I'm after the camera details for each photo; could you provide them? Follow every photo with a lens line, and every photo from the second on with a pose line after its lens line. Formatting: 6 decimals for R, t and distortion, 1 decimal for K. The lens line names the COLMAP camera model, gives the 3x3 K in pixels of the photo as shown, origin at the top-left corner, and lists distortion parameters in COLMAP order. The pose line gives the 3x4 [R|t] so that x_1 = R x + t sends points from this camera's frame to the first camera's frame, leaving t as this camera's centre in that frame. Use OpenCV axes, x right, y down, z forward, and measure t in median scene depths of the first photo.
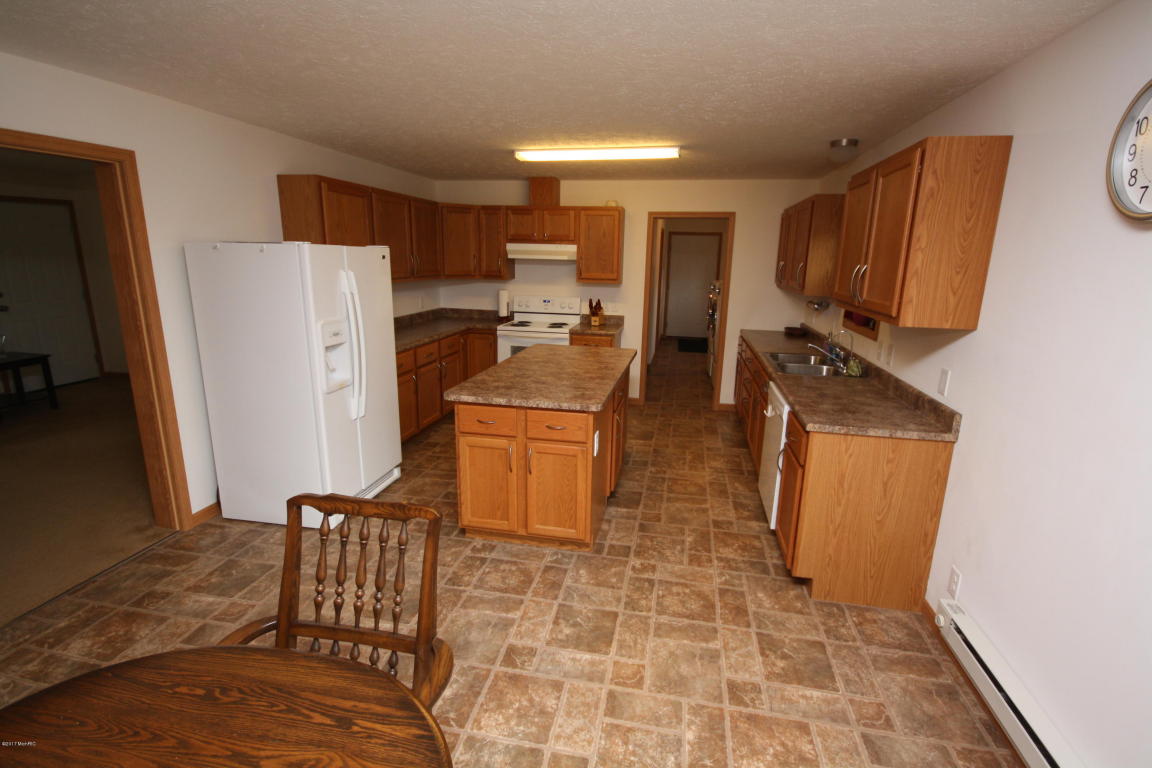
lens RADIAL K [[533.1, 0, 586.2], [0, 533.1, 379.2], [0, 0, 1]] dist [0.001242, -0.004347]
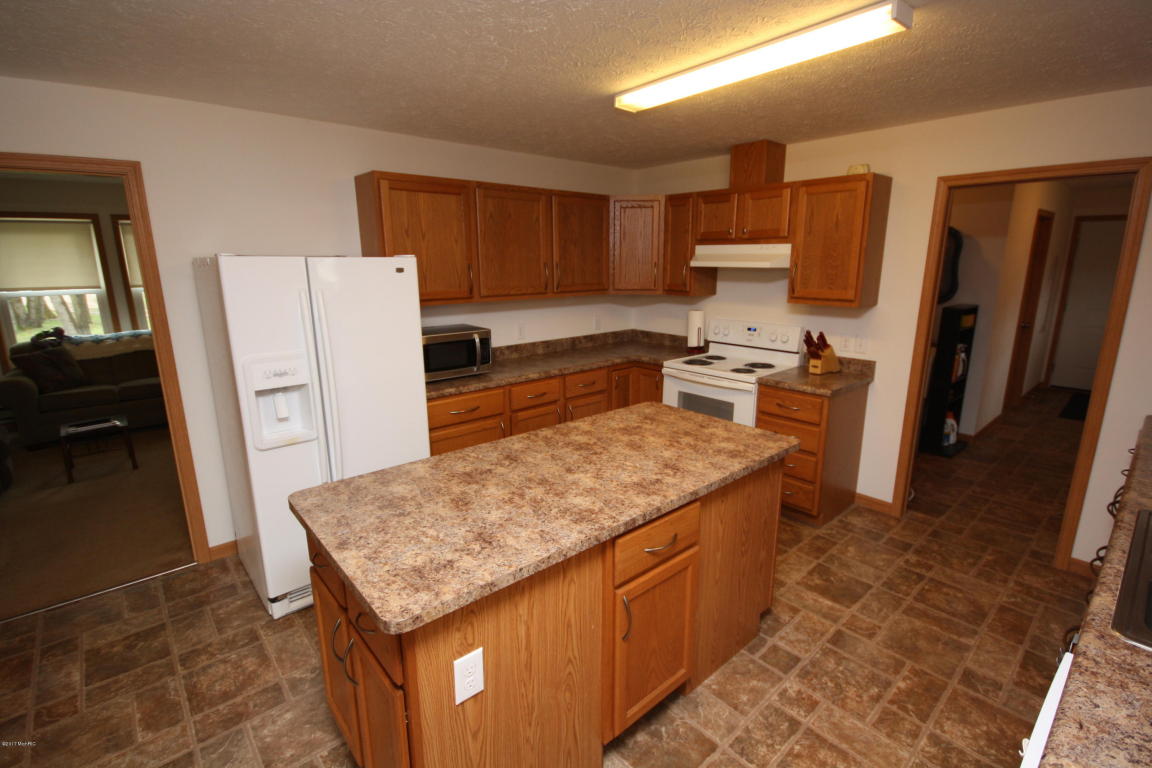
lens RADIAL K [[533.1, 0, 587.7], [0, 533.1, 380.4], [0, 0, 1]] dist [0.001242, -0.004347]
pose [[0.794601, 0.111466, -0.596812, 0.182790], [-0.117379, 0.992660, 0.029118, -0.082749], [0.595677, 0.046916, 0.801853, 0.363302]]
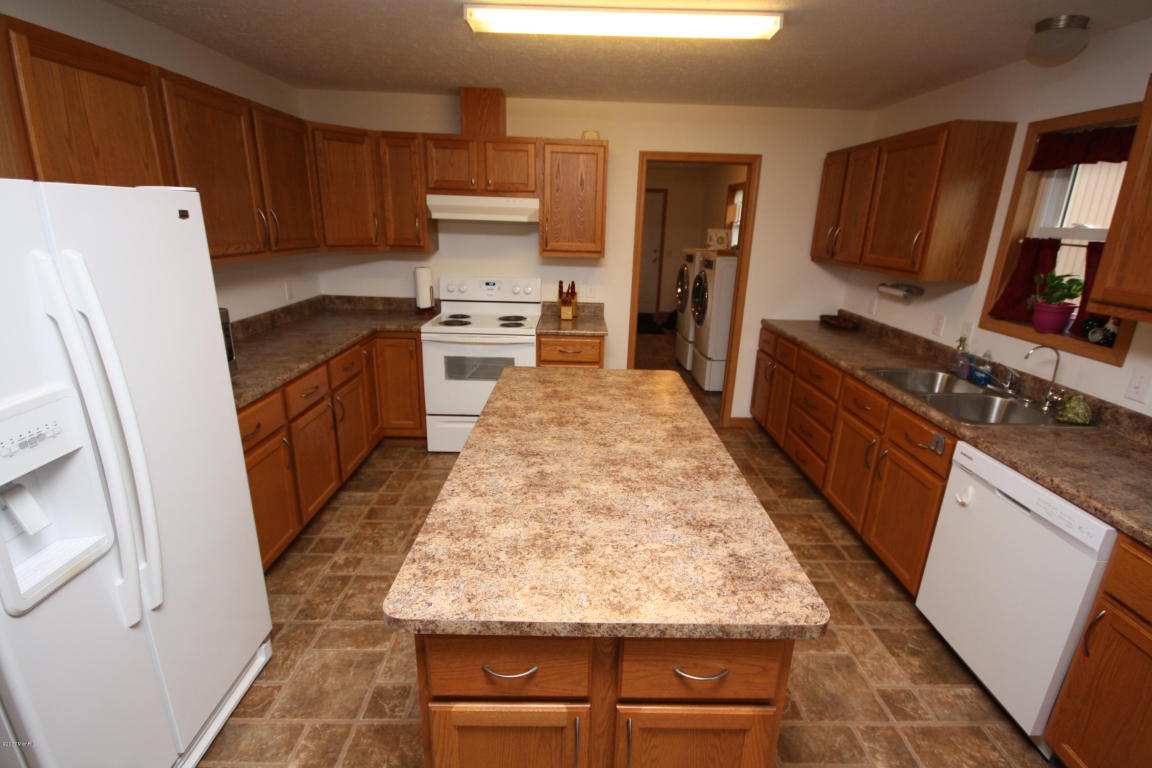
lens RADIAL K [[533.1, 0, 588.0], [0, 533.1, 381.5], [0, 0, 1]] dist [0.001242, -0.004347]
pose [[0.978700, -0.051696, 0.198683, -0.100852], [0.036938, 0.996325, 0.077279, -0.075793], [-0.201947, -0.068294, 0.977012, 0.329359]]
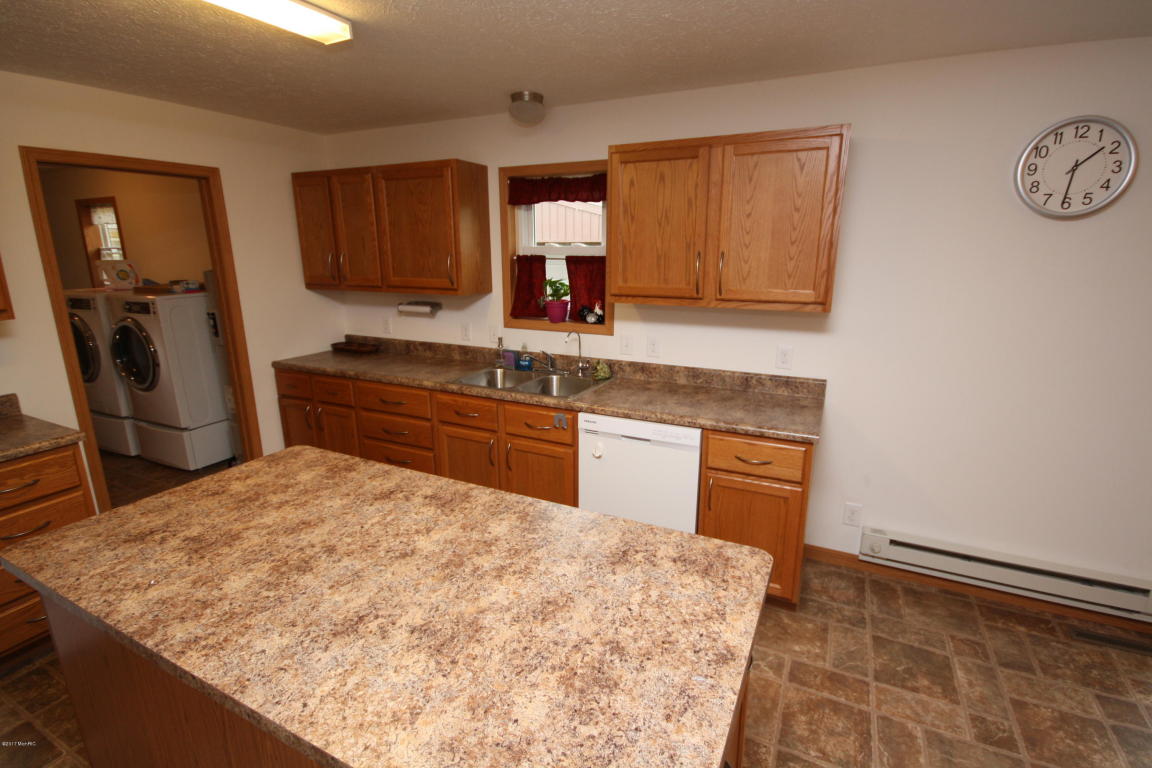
lens RADIAL K [[533.1, 0, 587.0], [0, 533.1, 382.3], [0, 0, 1]] dist [0.001242, -0.004347]
pose [[0.258791, -0.256191, 0.931340, -0.211437], [0.225146, 0.953627, 0.199761, -0.115997], [-0.939328, 0.157991, 0.304471, 0.477868]]
